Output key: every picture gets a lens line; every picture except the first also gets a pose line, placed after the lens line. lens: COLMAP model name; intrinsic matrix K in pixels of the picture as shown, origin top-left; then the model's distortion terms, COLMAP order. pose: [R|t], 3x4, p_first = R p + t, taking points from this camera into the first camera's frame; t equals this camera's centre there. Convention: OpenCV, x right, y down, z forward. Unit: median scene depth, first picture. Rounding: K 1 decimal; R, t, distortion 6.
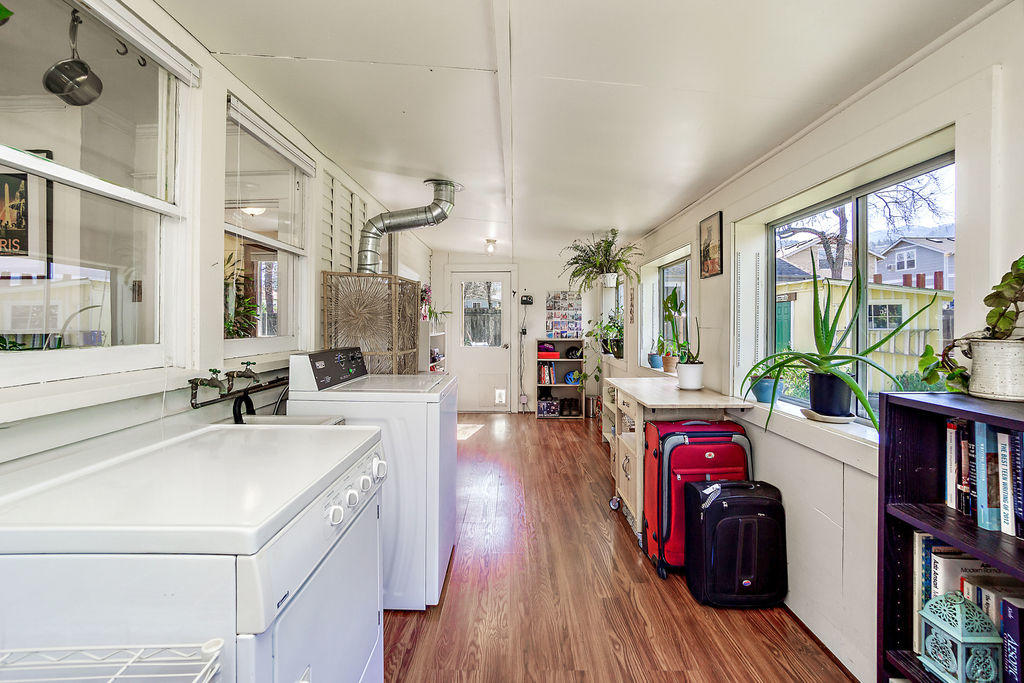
lens RADIAL K [[454.3, 0, 506.1], [0, 454.3, 326.4], [0, 0, 1]] dist [-0.041176, 0.018520]
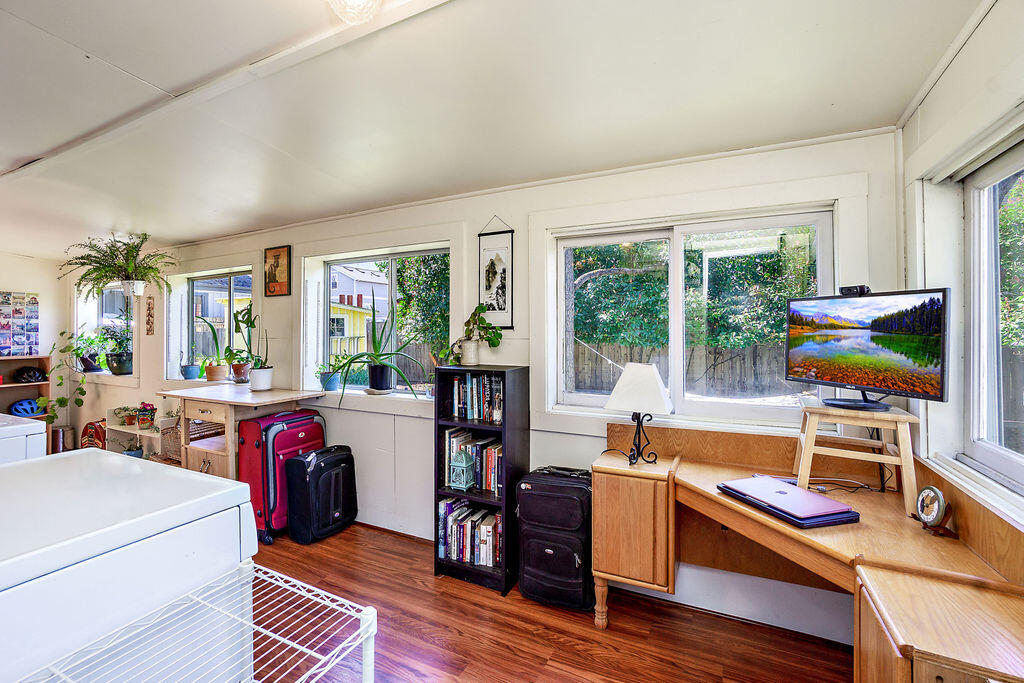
lens RADIAL K [[448.9, 0, 507.0], [0, 448.9, 338.5], [0, 0, 1]] dist [-0.051592, 0.021978]
pose [[0.442842, -0.018988, 0.896398, -0.465794], [0.012990, 0.999807, 0.014761, -0.007094], [-0.896505, 0.005107, 0.443003, -0.122574]]
